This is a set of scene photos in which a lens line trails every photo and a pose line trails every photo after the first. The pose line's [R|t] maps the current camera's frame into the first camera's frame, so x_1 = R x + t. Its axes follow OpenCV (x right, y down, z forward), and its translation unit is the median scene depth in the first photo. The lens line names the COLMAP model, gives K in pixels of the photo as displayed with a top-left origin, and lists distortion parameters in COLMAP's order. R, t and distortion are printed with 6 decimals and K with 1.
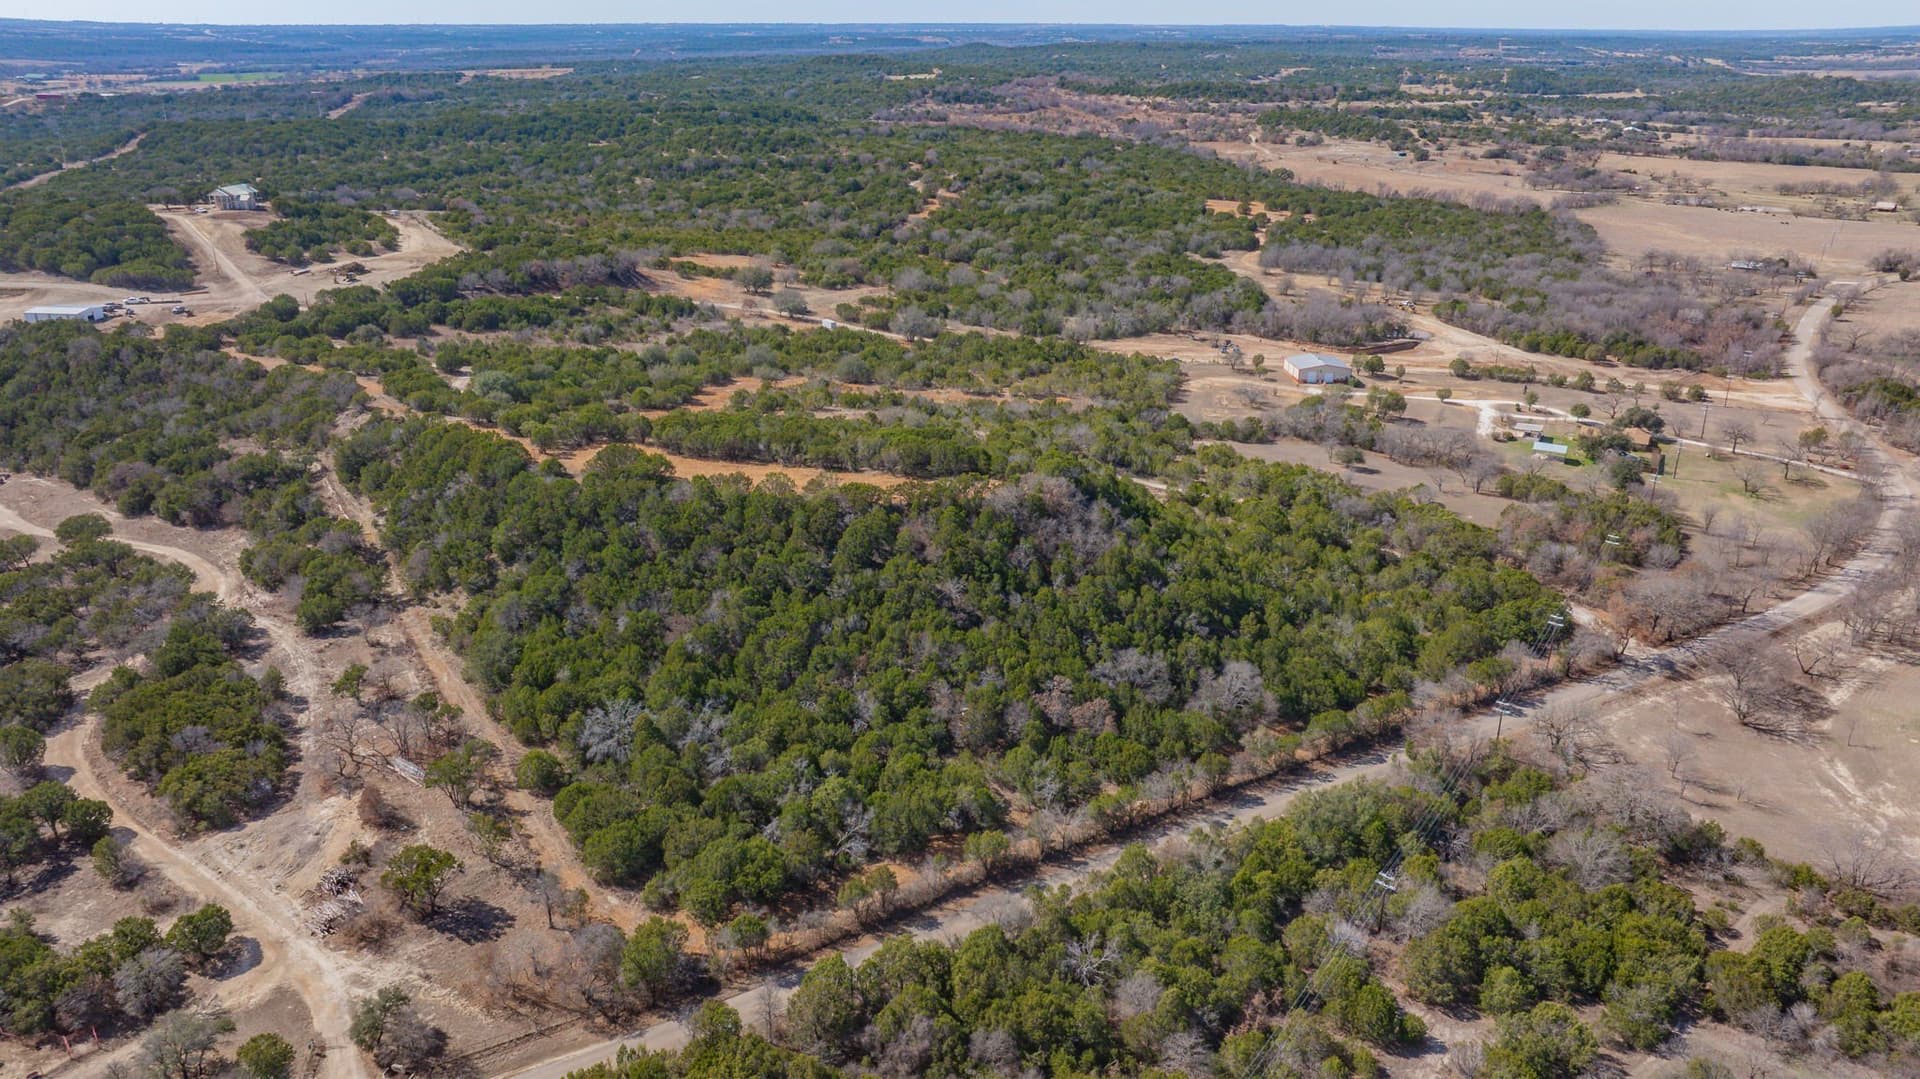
lens RADIAL K [[1351.4, 0, 963.4], [0, 1351.4, 548.0], [0, 0, 1]] dist [-0.036970, 0.029450]
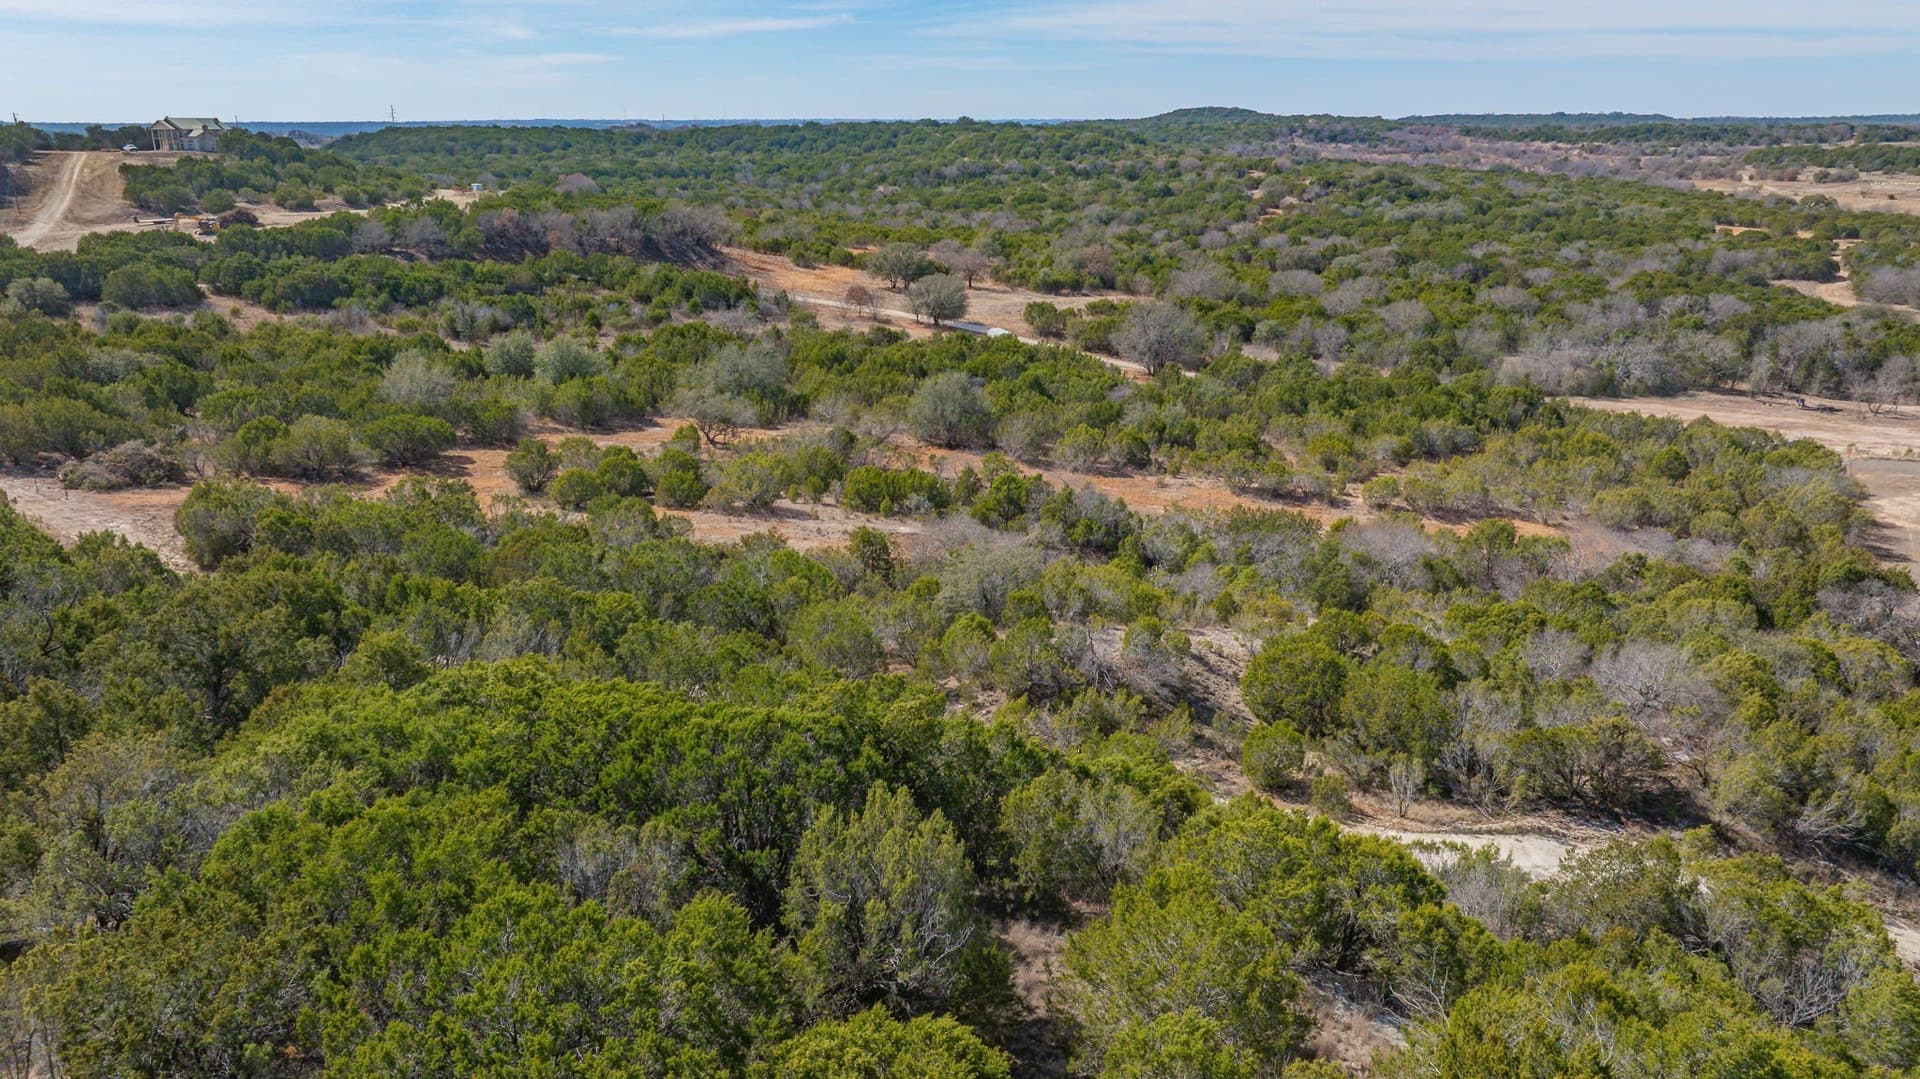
lens RADIAL K [[1351.4, 0, 963.4], [0, 1351.4, 548.0], [0, 0, 1]] dist [-0.036970, 0.029450]
pose [[0.963727, 0.073587, -0.256546, 0.017897], [-0.091013, 0.994234, -0.056712, -0.053038], [0.250893, 0.078003, 0.964867, 0.465321]]
